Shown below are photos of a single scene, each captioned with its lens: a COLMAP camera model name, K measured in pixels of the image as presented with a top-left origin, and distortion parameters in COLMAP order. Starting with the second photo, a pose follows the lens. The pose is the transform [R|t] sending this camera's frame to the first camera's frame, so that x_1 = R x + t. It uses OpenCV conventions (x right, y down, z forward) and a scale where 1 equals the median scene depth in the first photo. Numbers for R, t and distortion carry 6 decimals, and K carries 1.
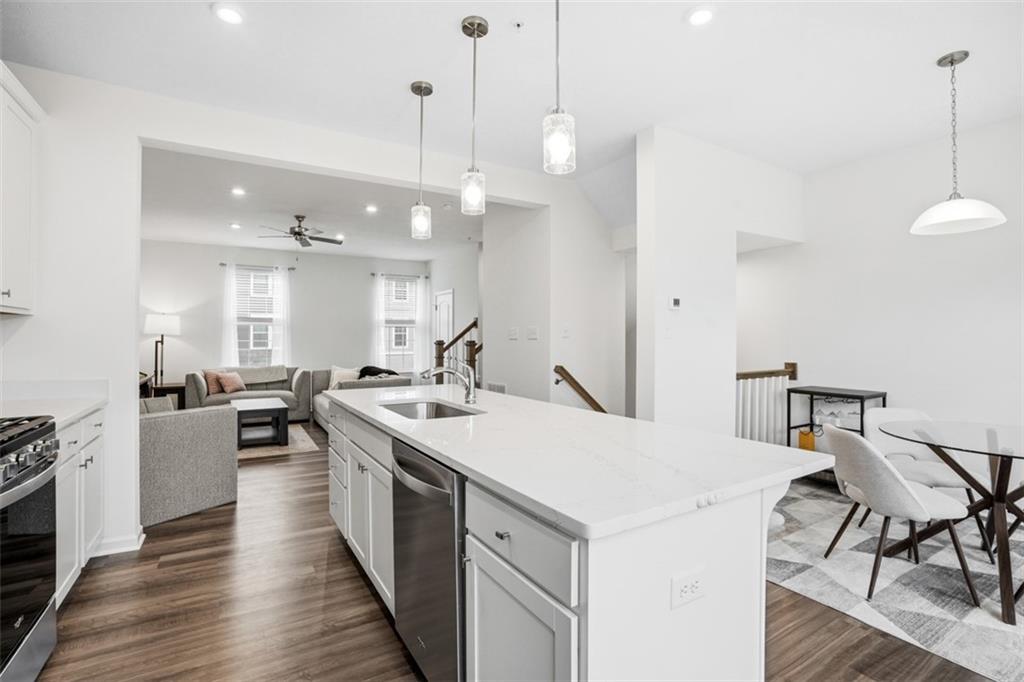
lens RADIAL K [[489.5, 0, 514.4], [0, 489.5, 340.1], [0, 0, 1]] dist [-0.016144, 0.000626]
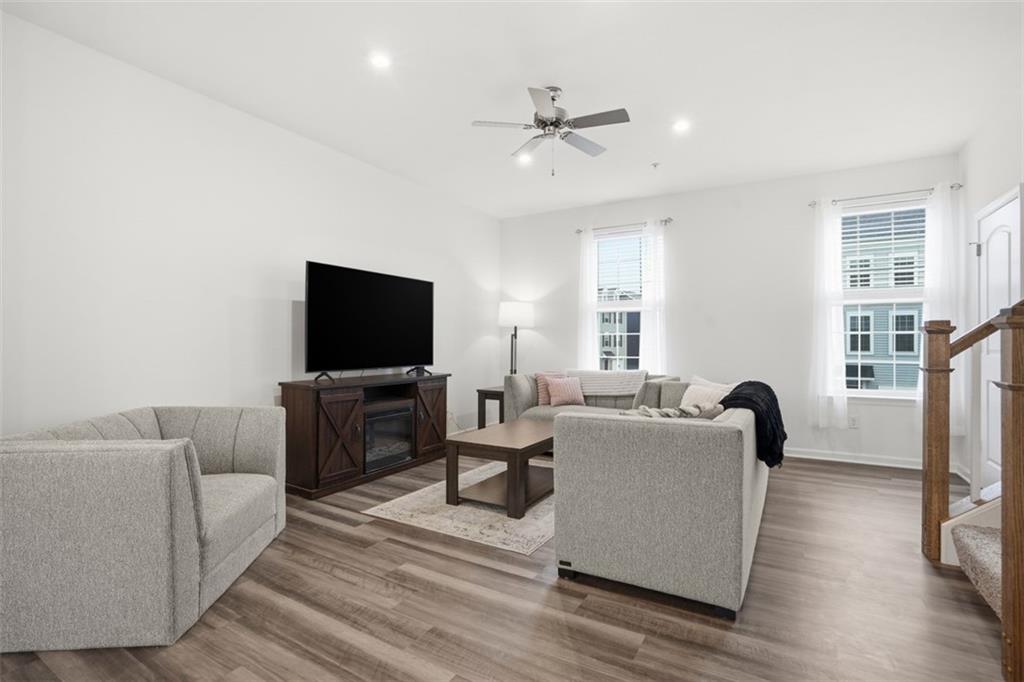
lens RADIAL K [[489.5, 0, 514.9], [0, 489.5, 336.2], [0, 0, 1]] dist [-0.016144, 0.000626]
pose [[0.489478, -0.012326, -0.871928, 0.004147], [-0.002081, 0.999881, -0.015303, 0.017336], [0.872013, 0.009305, 0.489394, 0.574393]]
